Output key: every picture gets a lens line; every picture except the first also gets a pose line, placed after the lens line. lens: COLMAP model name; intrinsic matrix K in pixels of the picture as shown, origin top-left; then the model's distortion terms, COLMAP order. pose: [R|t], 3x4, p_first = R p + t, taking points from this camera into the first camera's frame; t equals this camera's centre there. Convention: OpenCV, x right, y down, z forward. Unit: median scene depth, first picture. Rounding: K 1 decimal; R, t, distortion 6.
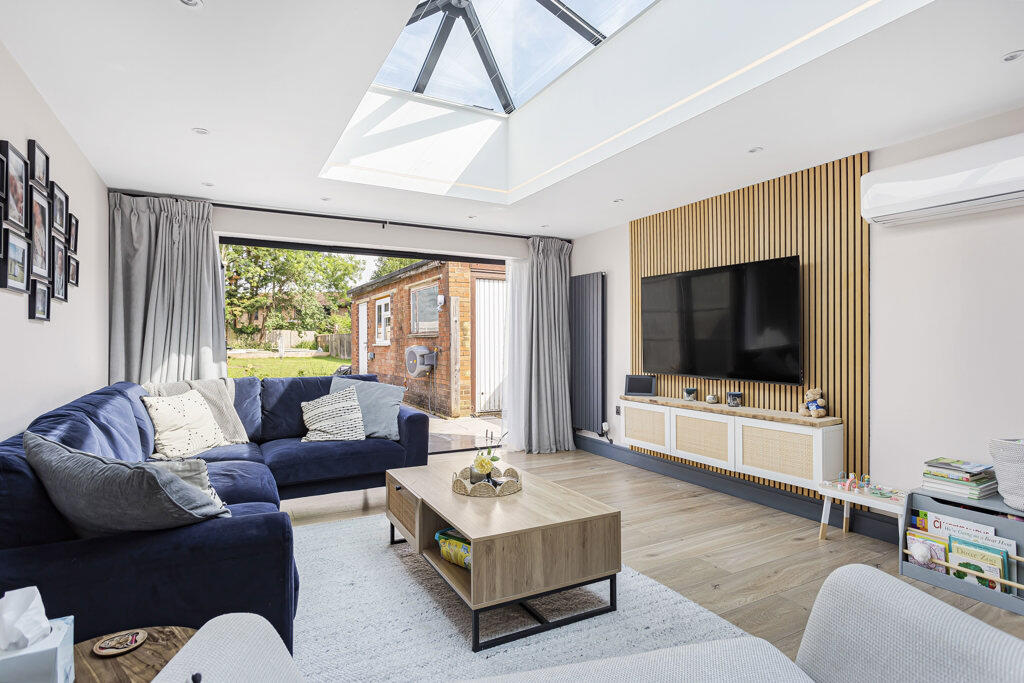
lens RADIAL K [[525.8, 0, 521.5], [0, 525.8, 344.0], [0, 0, 1]] dist [-0.009123, 0.005360]
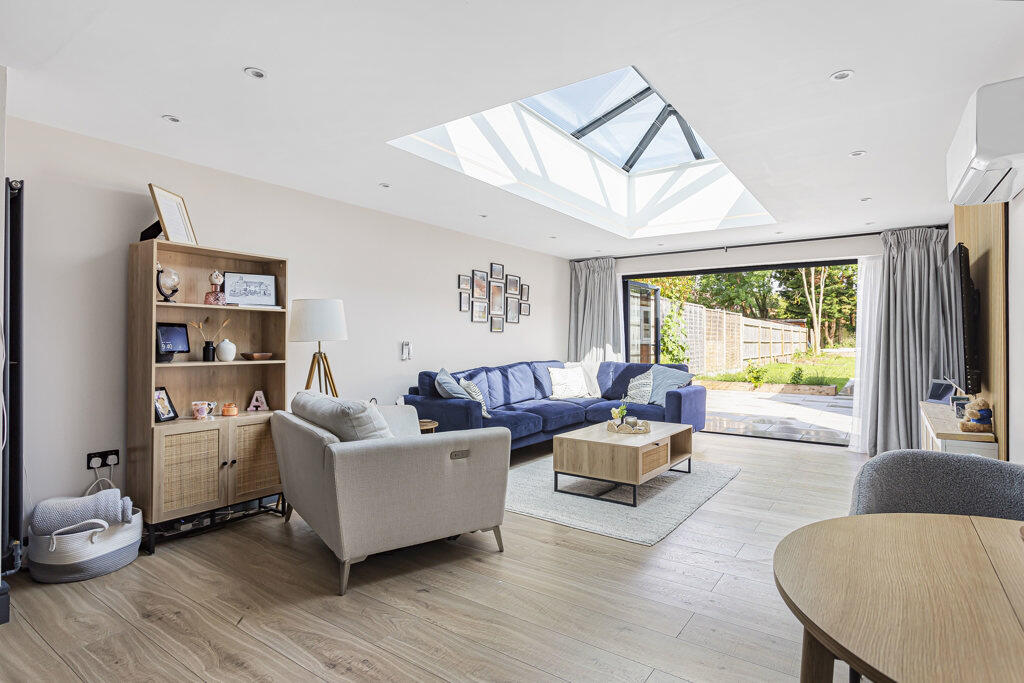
lens RADIAL K [[525.8, 0, 518.2], [0, 525.8, 341.4], [0, 0, 1]] dist [-0.009123, 0.005360]
pose [[0.450382, 0.004027, -0.892827, 0.836938], [-0.005474, 0.999983, 0.001749, -0.003188], [0.892819, 0.004100, 0.450396, -0.030403]]
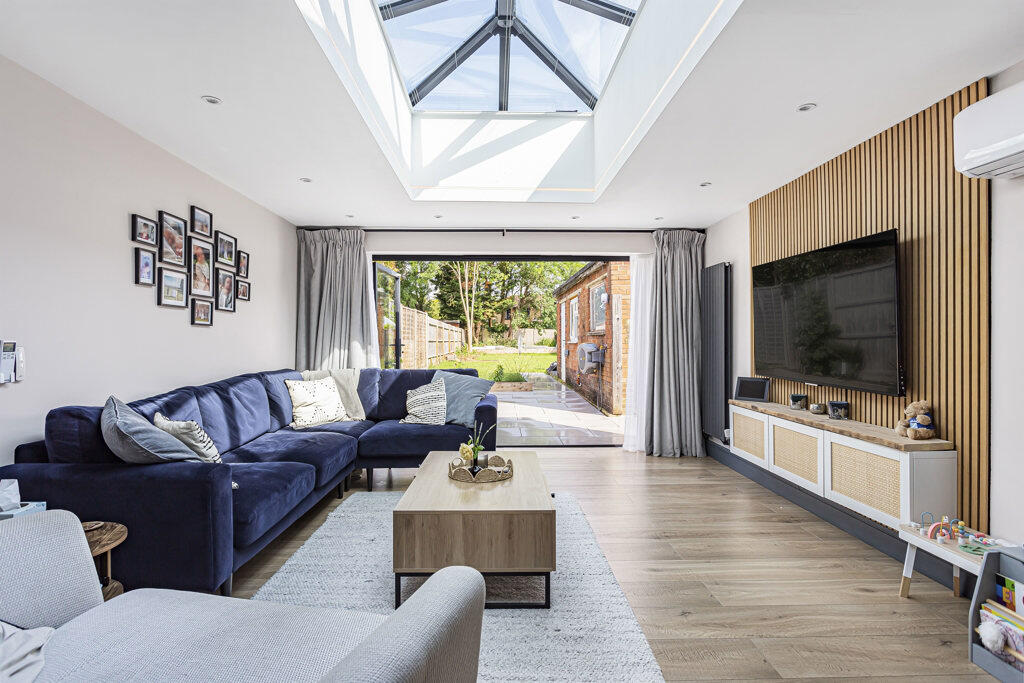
lens RADIAL K [[525.8, 0, 516.4], [0, 525.8, 341.3], [0, 0, 1]] dist [-0.009123, 0.005360]
pose [[0.890960, 0.001525, -0.454079, 0.334335], [-0.001600, 0.999999, 0.000220, -0.001162], [0.454079, 0.000531, 0.890961, 0.046627]]
